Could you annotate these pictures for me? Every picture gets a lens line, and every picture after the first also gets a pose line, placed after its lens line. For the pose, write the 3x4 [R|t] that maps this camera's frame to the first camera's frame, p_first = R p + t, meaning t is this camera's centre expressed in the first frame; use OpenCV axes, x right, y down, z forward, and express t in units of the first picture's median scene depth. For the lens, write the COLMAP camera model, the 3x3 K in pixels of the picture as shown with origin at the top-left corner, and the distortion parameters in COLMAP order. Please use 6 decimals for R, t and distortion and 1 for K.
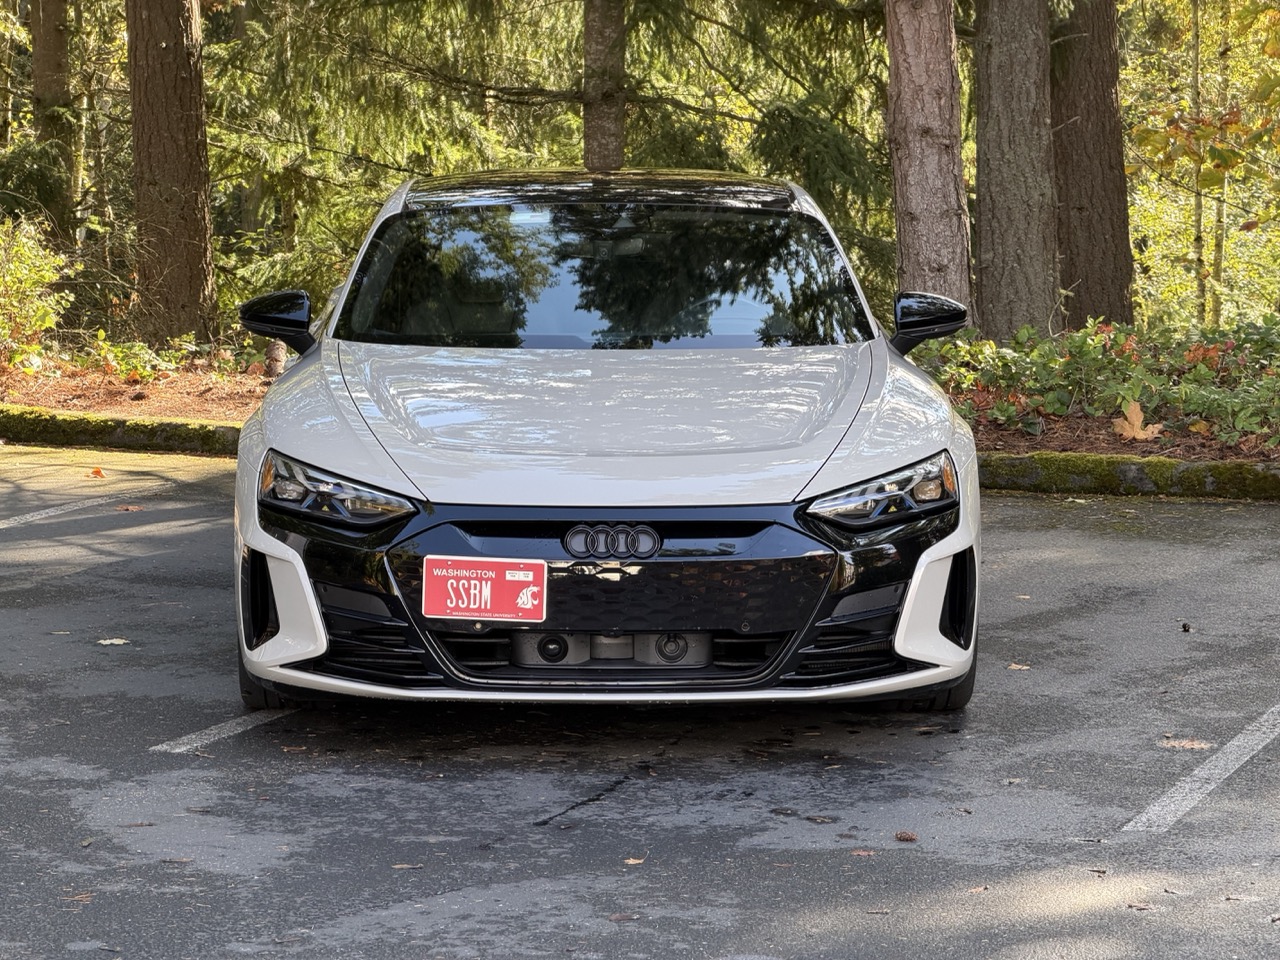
lens RADIAL K [[3749.2, 0, 640.0], [0, 3749.2, 480.0], [0, 0, 1]] dist [0.141926, 0.716283]
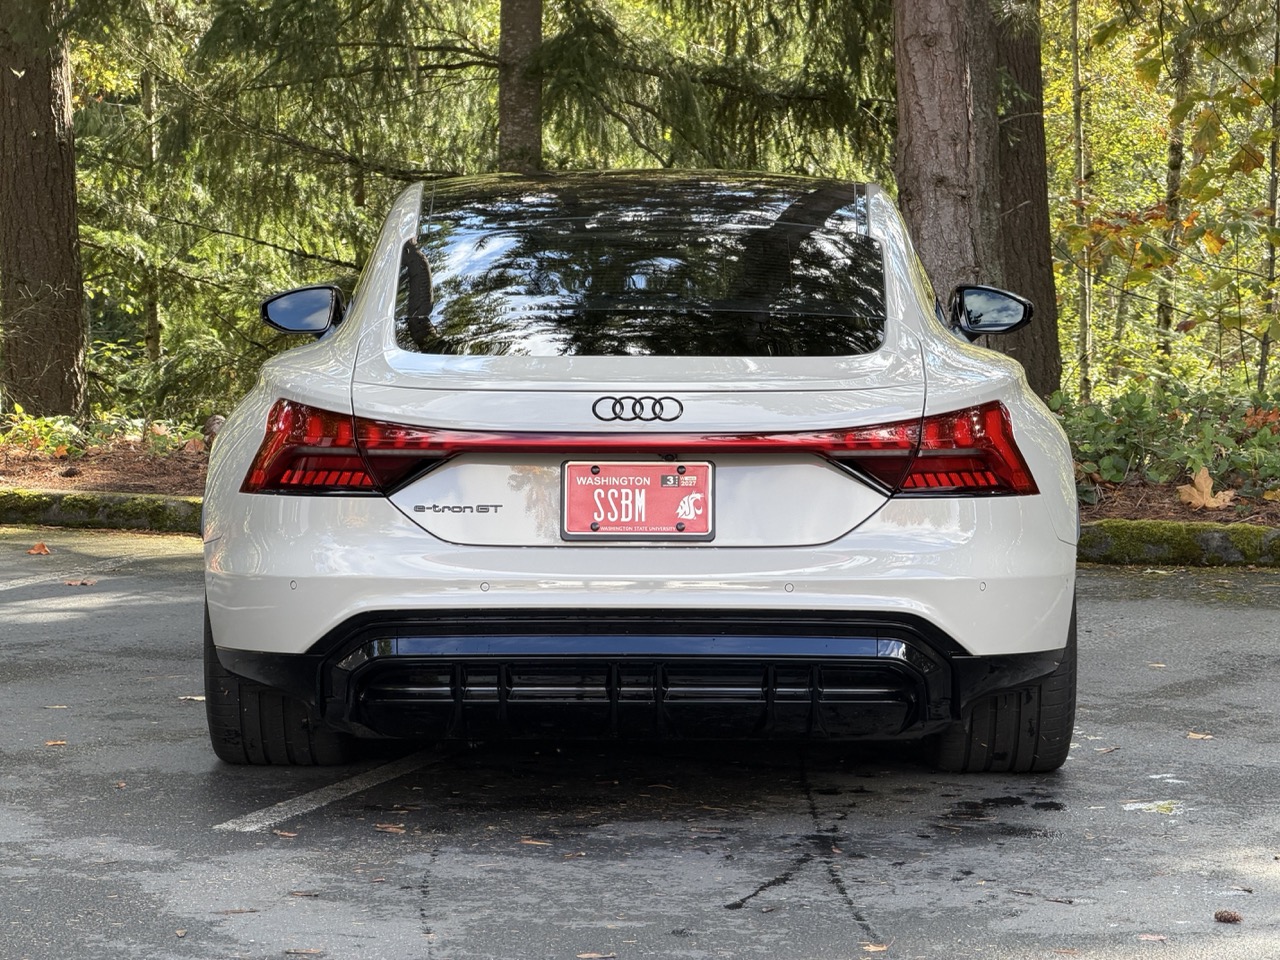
lens RADIAL K [[3749.2, 0, 640.0], [0, 3749.2, 480.0], [0, 0, 1]] dist [0.141926, 0.716283]
pose [[0.998433, -0.002203, 0.055923, -0.080823], [0.004553, 0.999110, -0.041929, 0.029697], [-0.055781, 0.042118, 0.997554, 0.168368]]
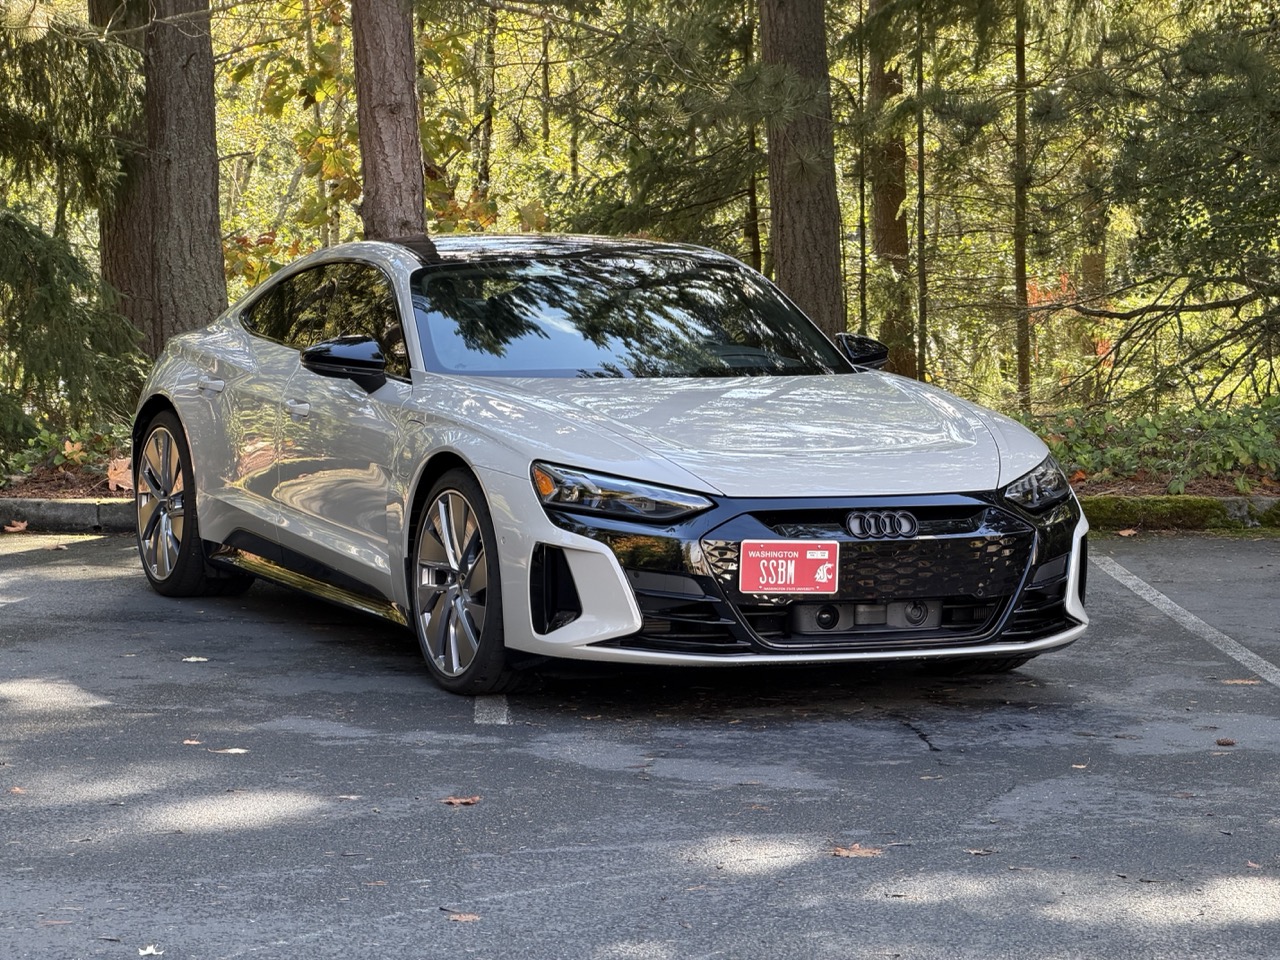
lens RADIAL K [[3749.2, 0, 640.0], [0, 3749.2, 480.0], [0, 0, 1]] dist [0.141926, 0.716283]
pose [[0.900099, -0.019213, 0.435262, -0.584814], [0.038025, 0.998679, -0.034551, 0.039913], [-0.434023, 0.047650, 0.899641, -0.039204]]
